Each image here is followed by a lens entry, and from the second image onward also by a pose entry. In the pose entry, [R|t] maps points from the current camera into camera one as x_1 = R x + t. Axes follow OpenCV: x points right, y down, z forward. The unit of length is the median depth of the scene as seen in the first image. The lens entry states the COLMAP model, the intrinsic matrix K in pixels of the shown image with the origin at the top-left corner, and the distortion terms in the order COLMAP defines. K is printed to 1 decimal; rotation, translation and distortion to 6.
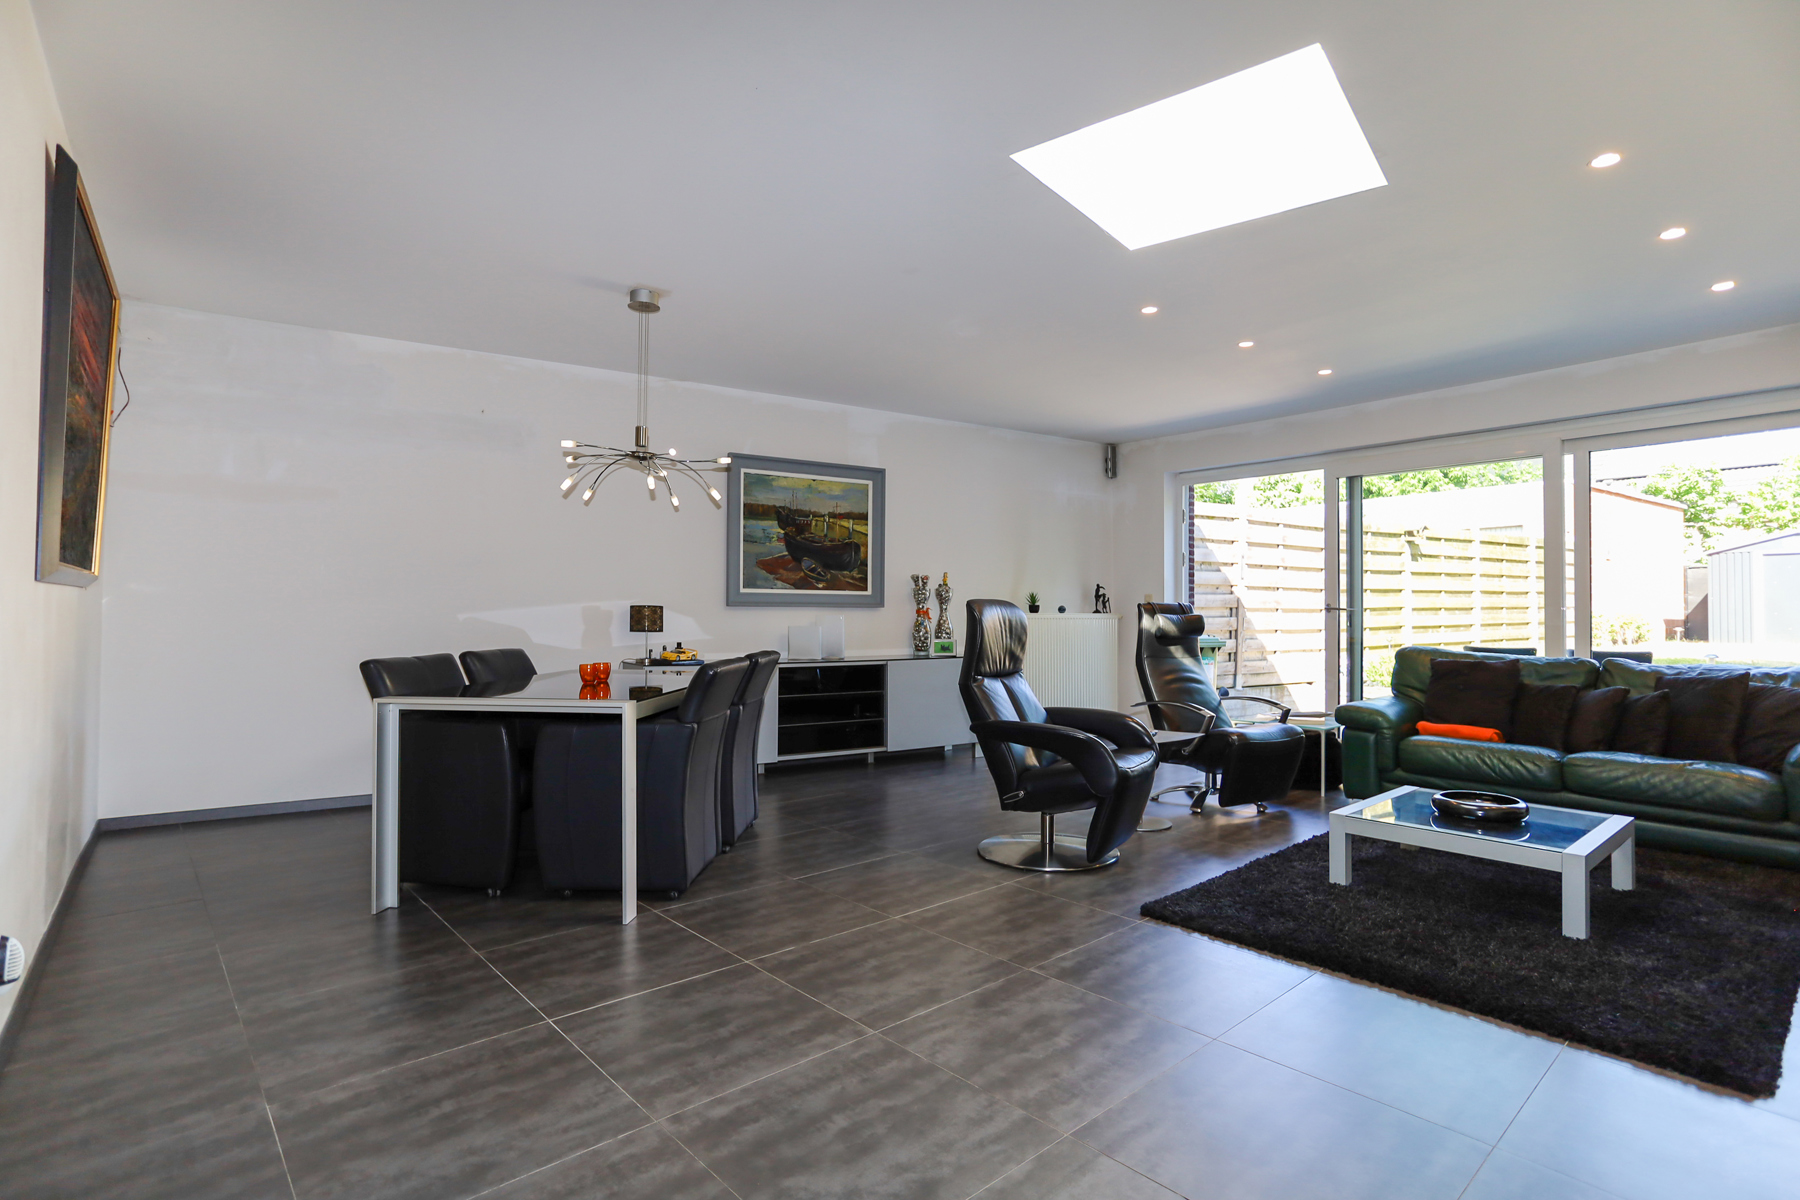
lens RADIAL K [[872.8, 0, 960.6], [0, 872.8, 602.9], [0, 0, 1]] dist [0.029731, 0.000228]
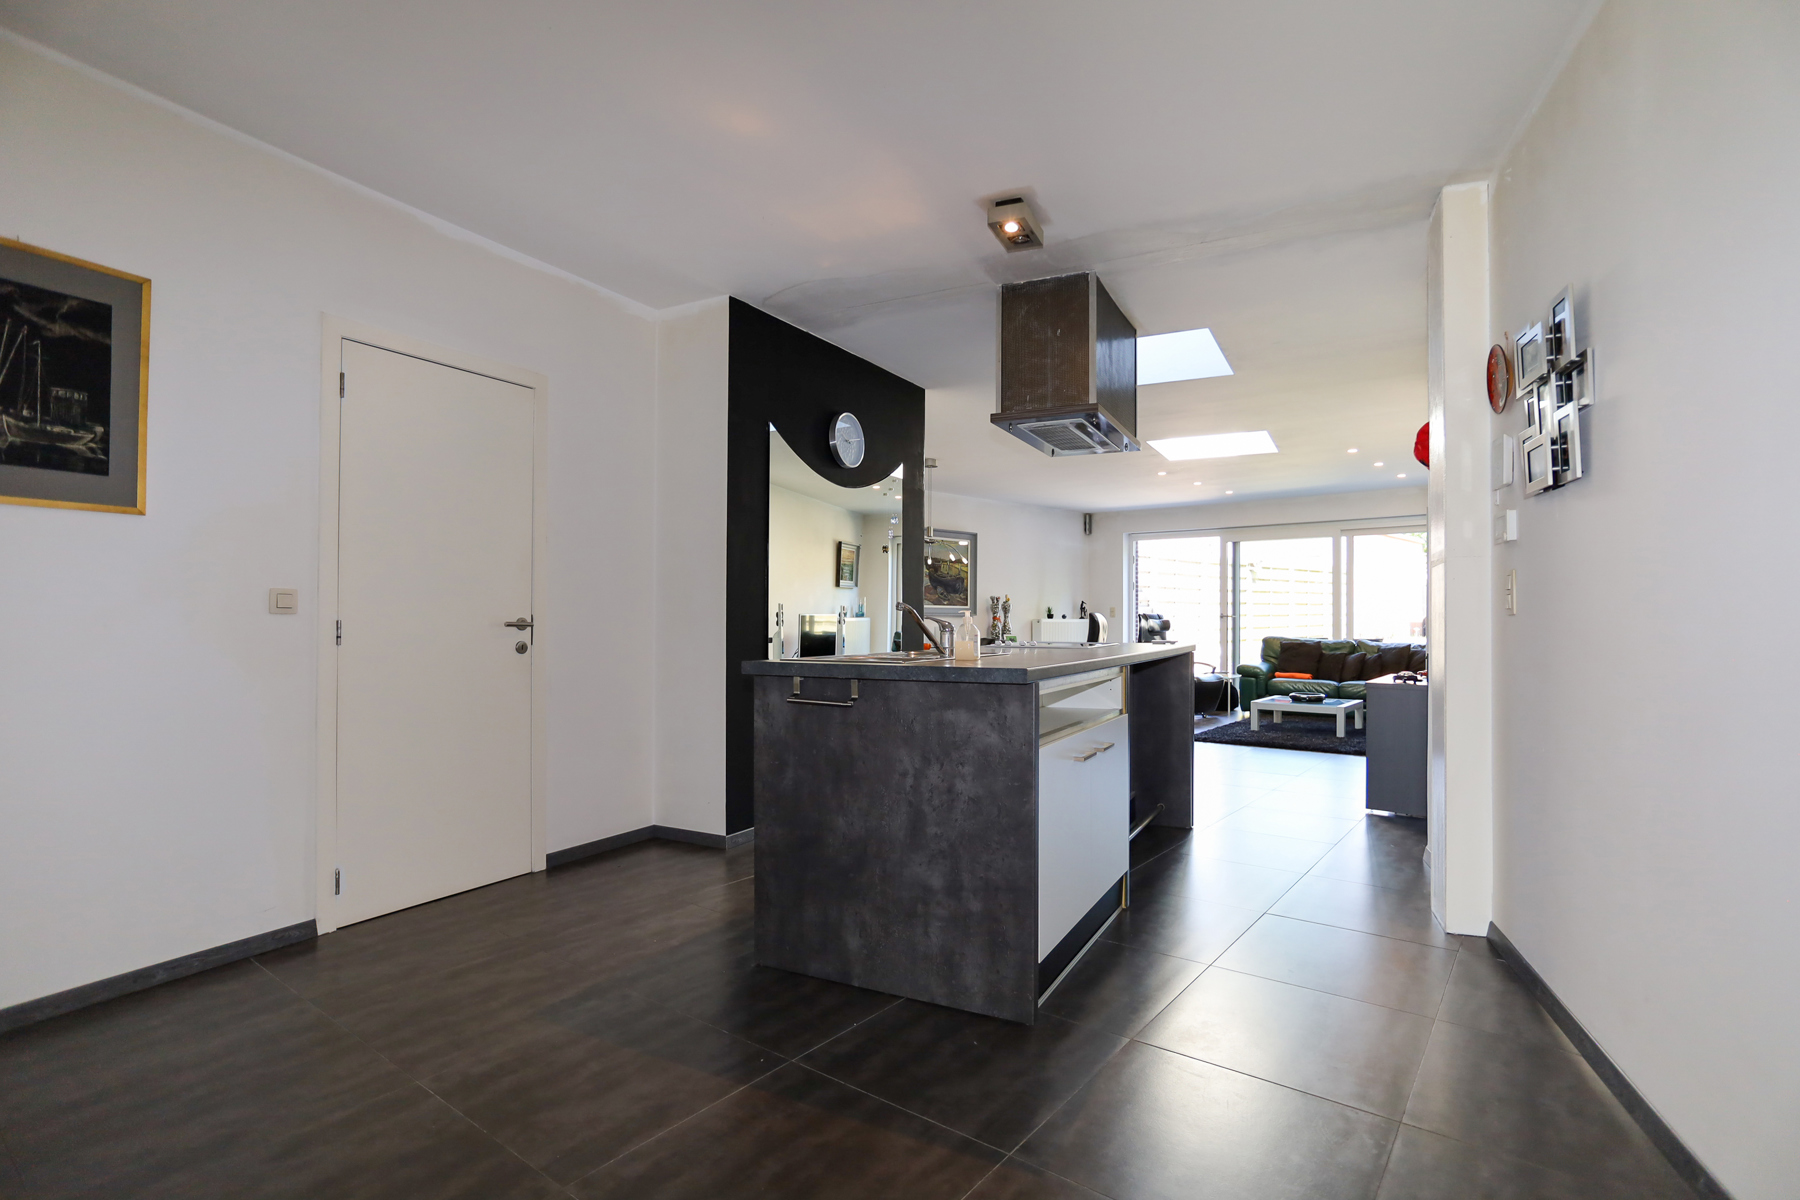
lens RADIAL K [[935.9, 0, 875.4], [0, 935.9, 627.5], [0, 0, 1]] dist [-0.043323, 0.032043]
pose [[0.991996, -0.002180, 0.126253, -0.570798], [-0.000484, 0.999778, 0.021066, -0.010926], [-0.126271, -0.020959, 0.991774, -0.862391]]
